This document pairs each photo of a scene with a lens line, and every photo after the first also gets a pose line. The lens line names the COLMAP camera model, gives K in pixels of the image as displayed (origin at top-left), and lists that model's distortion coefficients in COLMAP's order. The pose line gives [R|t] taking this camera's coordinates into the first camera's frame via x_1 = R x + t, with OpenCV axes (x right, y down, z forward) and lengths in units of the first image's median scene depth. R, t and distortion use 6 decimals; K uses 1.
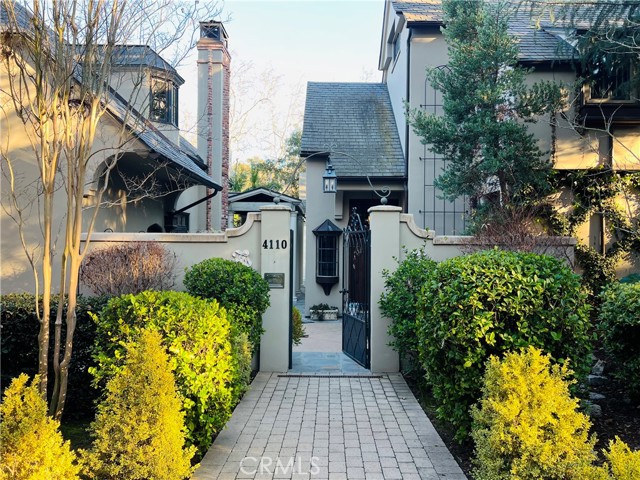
lens RADIAL K [[483.0, 0, 323.1], [0, 483.0, 240.0], [0, 0, 1]] dist [0.039632, -0.006569]
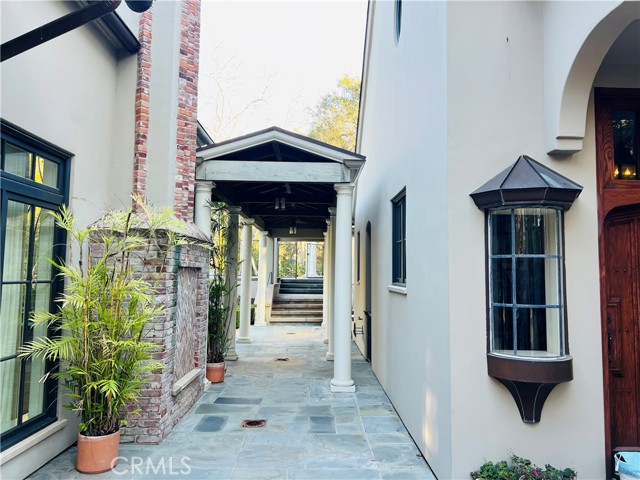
lens RADIAL K [[483.0, 0, 317.9], [0, 483.0, 237.4], [0, 0, 1]] dist [0.039632, -0.006569]
pose [[0.999788, 0.011121, 0.017349, -0.113789], [-0.009663, 0.996586, -0.081992, 0.031422], [-0.018202, 0.081807, 0.996482, 0.686028]]
